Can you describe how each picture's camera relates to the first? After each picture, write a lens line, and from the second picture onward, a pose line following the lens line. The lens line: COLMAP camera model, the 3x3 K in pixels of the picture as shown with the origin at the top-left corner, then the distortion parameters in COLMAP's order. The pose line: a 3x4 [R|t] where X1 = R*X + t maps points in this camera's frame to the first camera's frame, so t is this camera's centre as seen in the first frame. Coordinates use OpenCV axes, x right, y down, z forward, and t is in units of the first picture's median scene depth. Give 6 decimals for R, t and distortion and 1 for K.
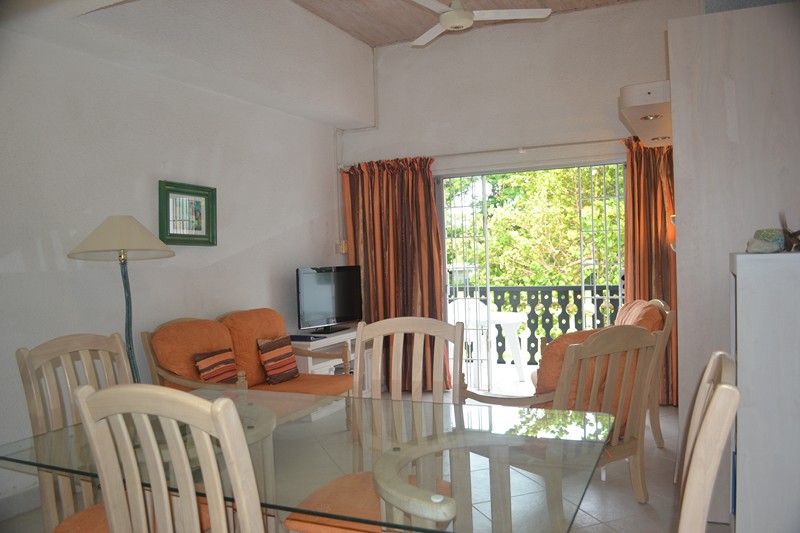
lens RADIAL K [[667.6, 0, 400.9], [0, 667.6, 270.6], [0, 0, 1]] dist [-0.077269, -0.000871]
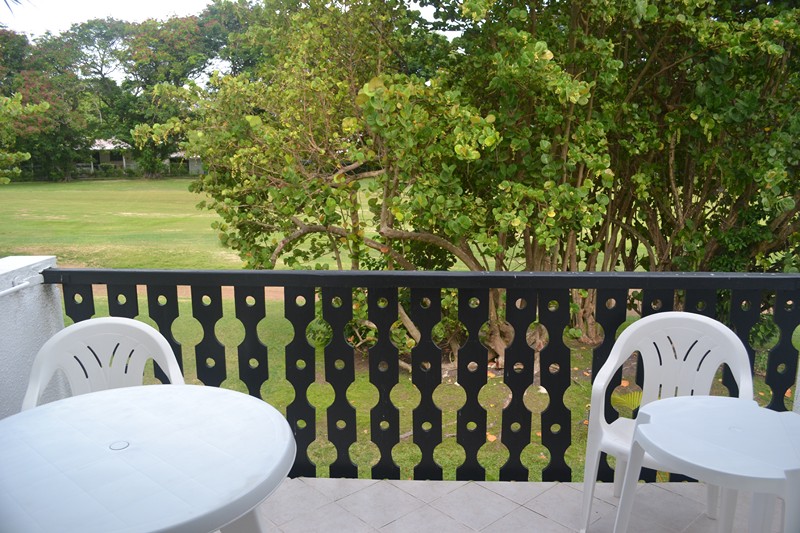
lens RADIAL K [[667.6, 0, 407.1], [0, 667.6, 262.7], [0, 0, 1]] dist [-0.077269, -0.000871]
pose [[0.926187, -0.041728, 0.374748, 0.066761], [-0.018262, 0.987727, 0.155118, -0.023119], [-0.376621, -0.150512, 0.914058, 0.371231]]
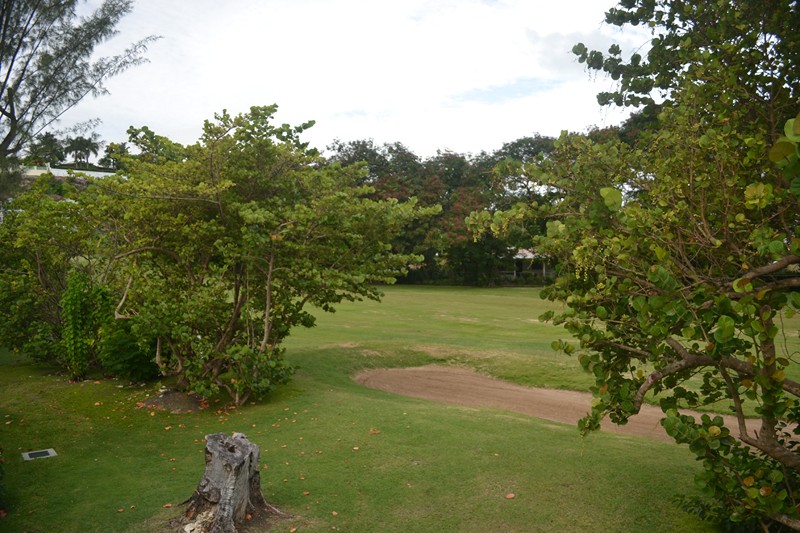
lens RADIAL K [[667.6, 0, 397.4], [0, 667.6, 270.8], [0, 0, 1]] dist [-0.077269, -0.000871]
pose [[0.970531, 0.031652, -0.238889, 0.139981], [-0.028617, 0.999460, 0.016162, -0.011713], [0.239272, -0.008850, 0.970912, 0.558990]]
